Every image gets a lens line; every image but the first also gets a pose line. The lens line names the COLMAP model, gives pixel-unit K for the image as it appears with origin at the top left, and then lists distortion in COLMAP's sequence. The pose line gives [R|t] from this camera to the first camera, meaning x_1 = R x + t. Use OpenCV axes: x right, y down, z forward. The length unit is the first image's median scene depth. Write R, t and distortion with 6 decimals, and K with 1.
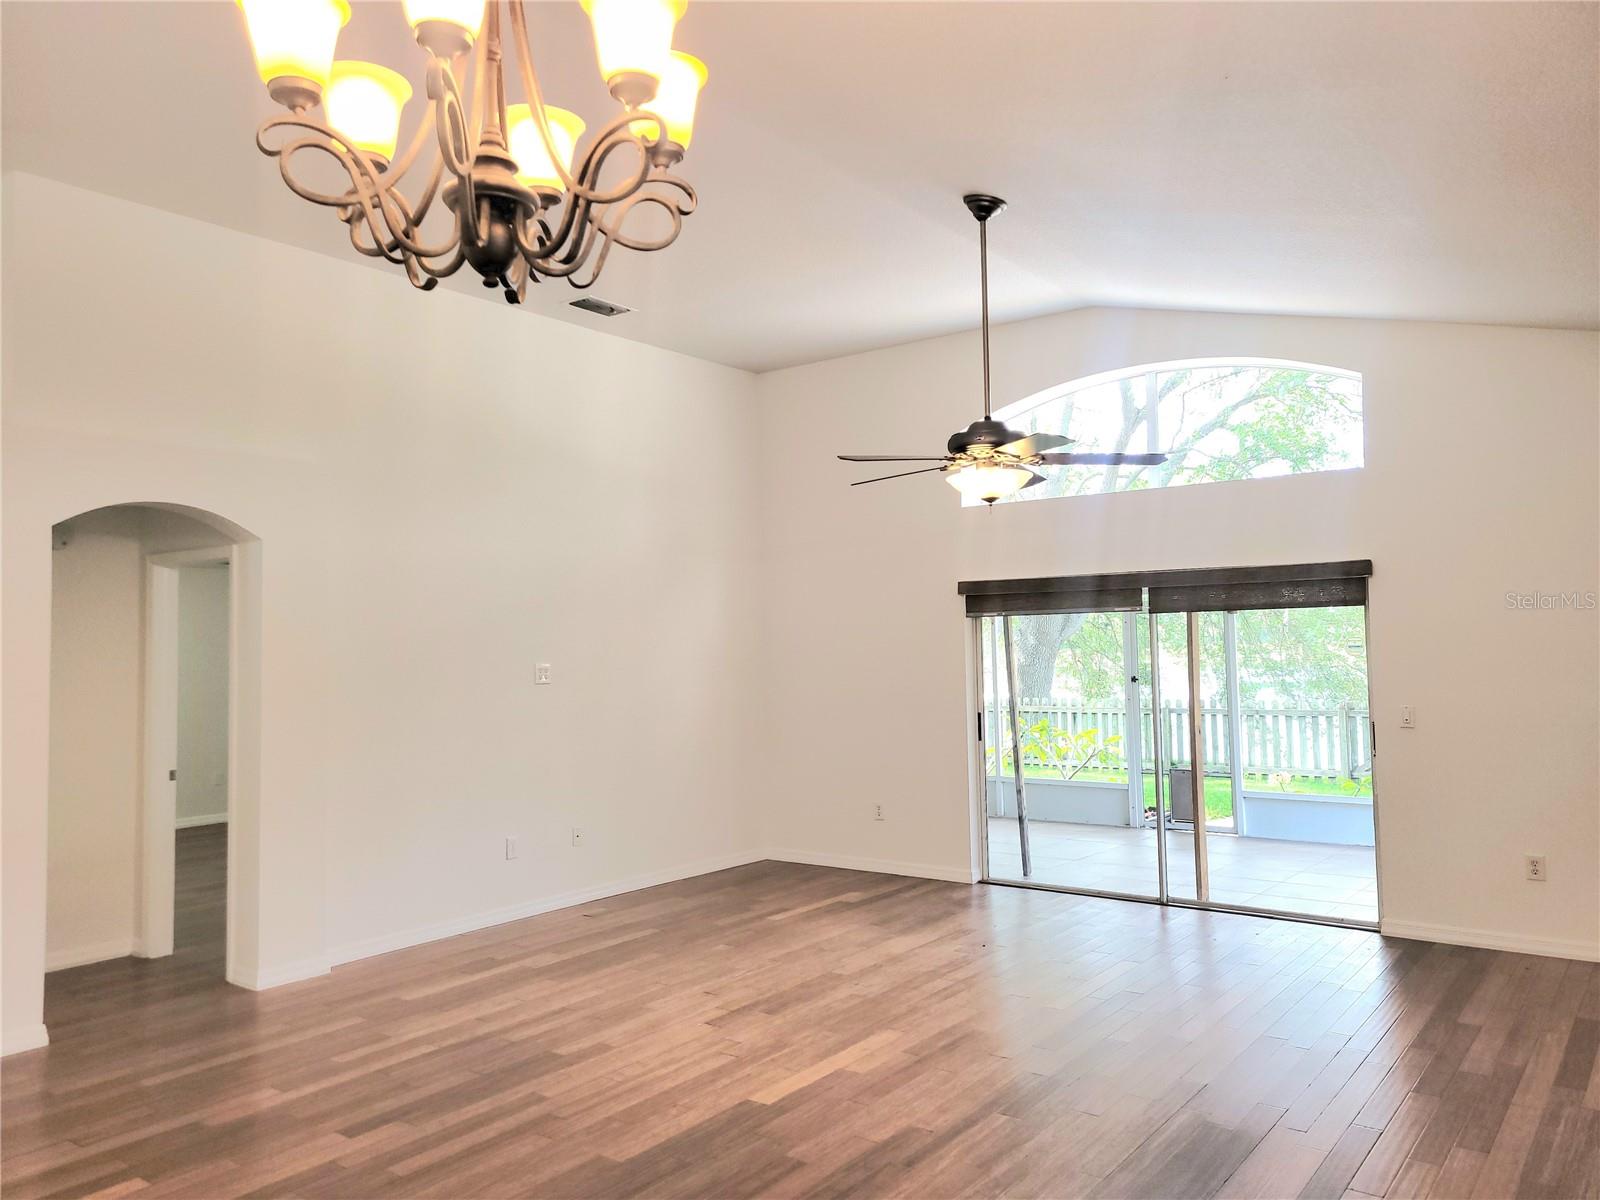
lens RADIAL K [[1198.0, 0, 773.3], [0, 1198.0, 566.9], [0, 0, 1]] dist [0.034918, -0.005649]
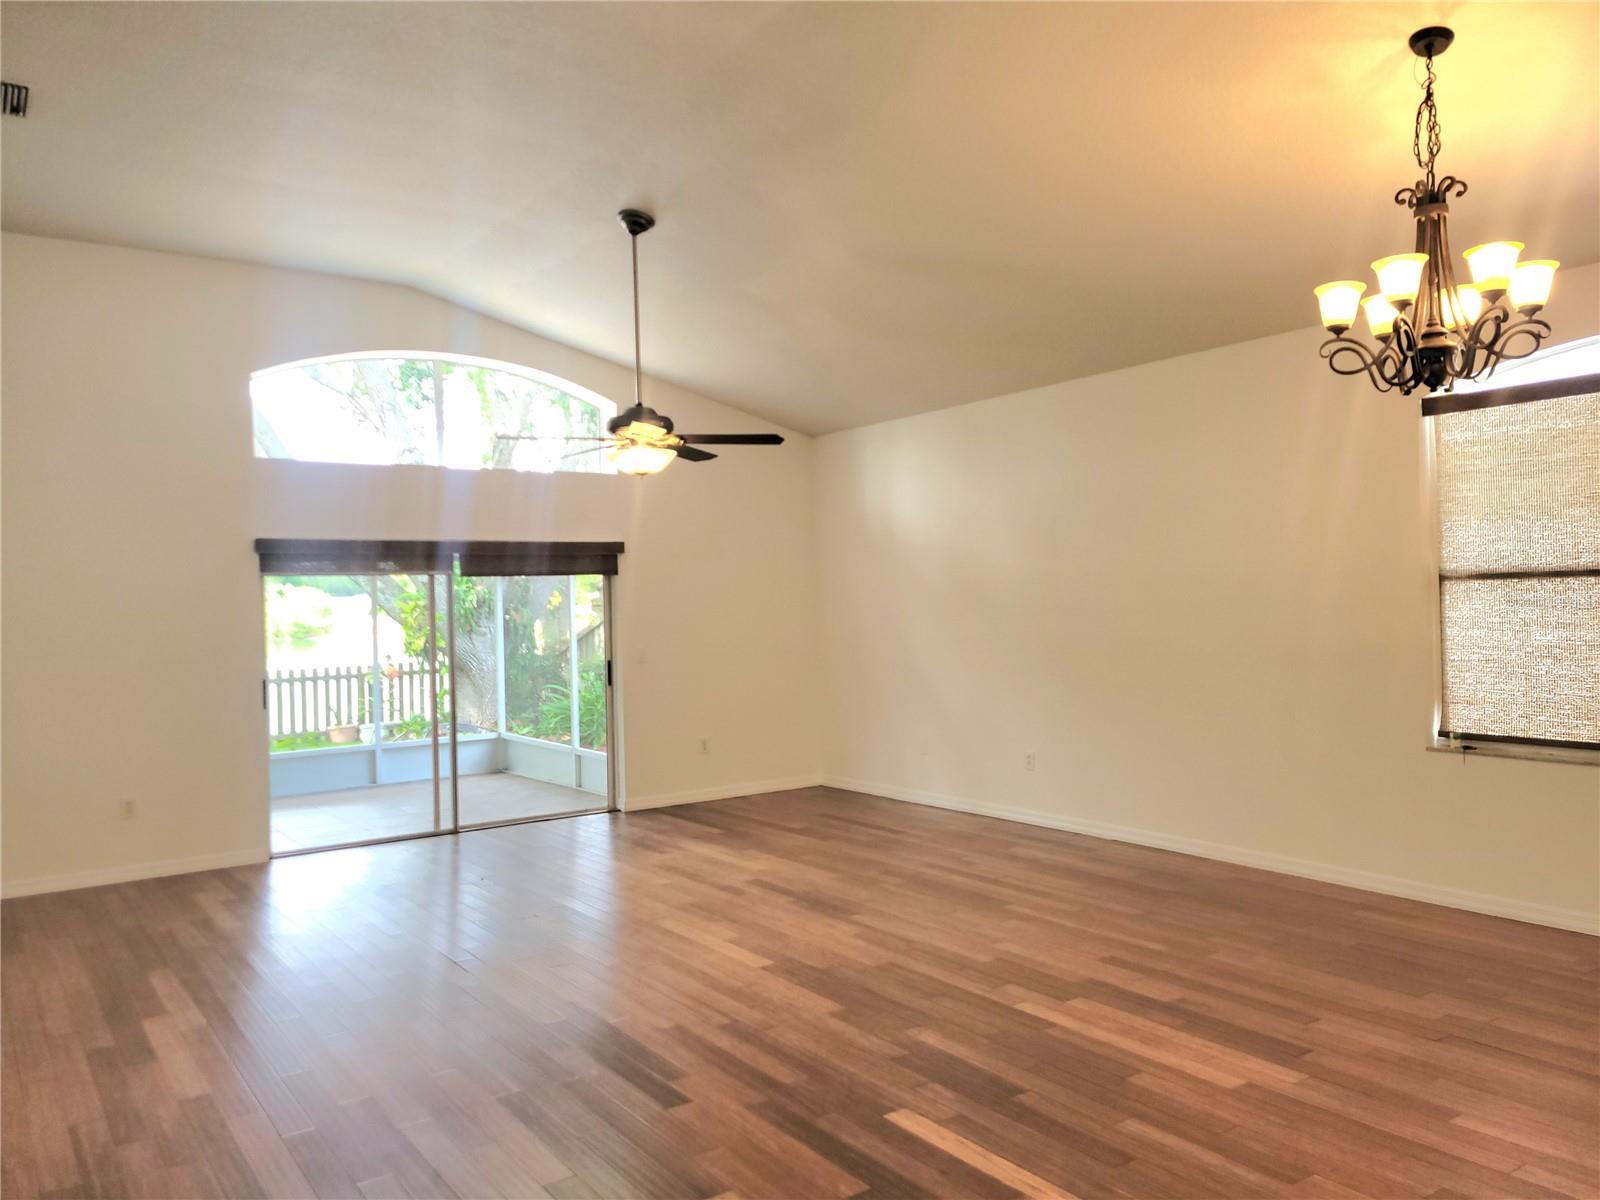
lens RADIAL K [[1196.8, 0, 790.6], [0, 1196.8, 592.1], [0, 0, 1]] dist [0.047337, -0.019478]
pose [[0.298754, 0.017753, 0.954165, -1.010800], [-0.042570, 0.999080, -0.005259, 0.068191], [-0.953380, -0.039047, 0.299235, 0.554656]]
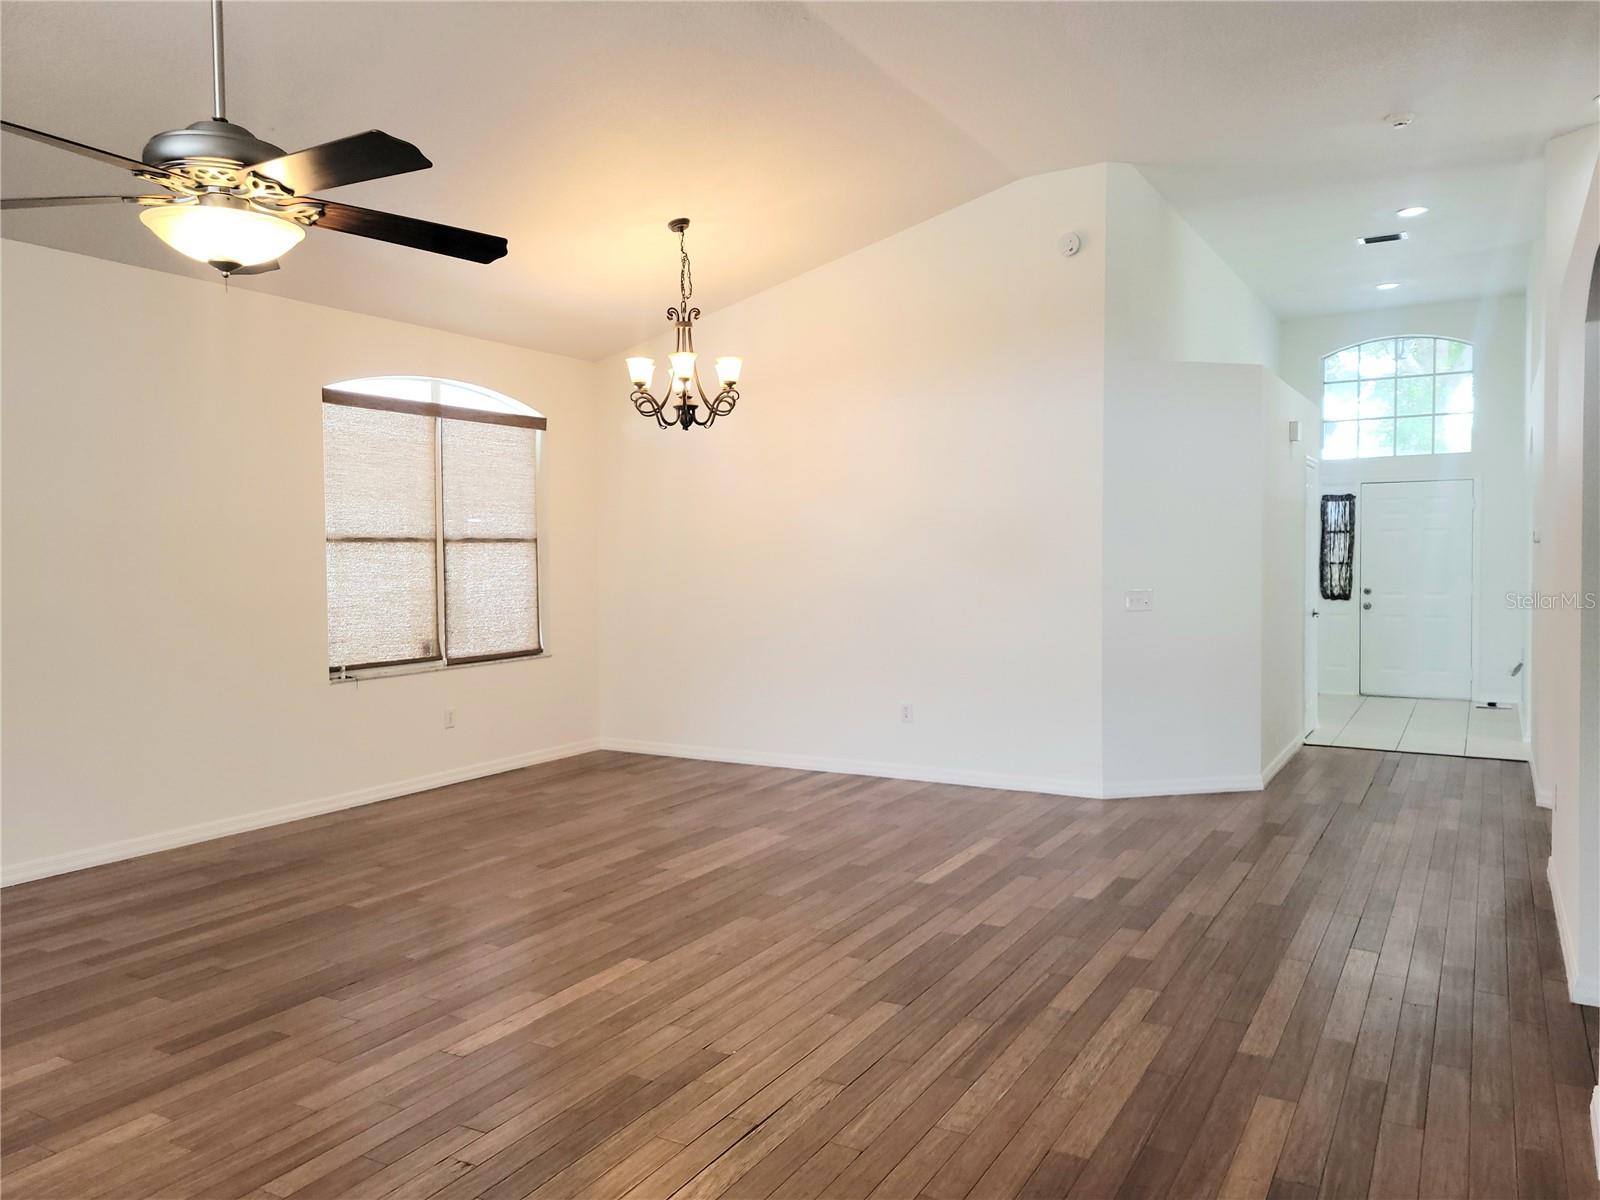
lens RADIAL K [[1208.8, 0, 770.5], [0, 1208.8, 575.4], [0, 0, 1]] dist [-0.005481, -0.004217]
pose [[-0.991240, 0.033662, -0.127710, -0.001992], [0.038919, 0.998485, -0.038899, 0.139654], [0.126207, -0.043528, -0.991049, 1.799158]]
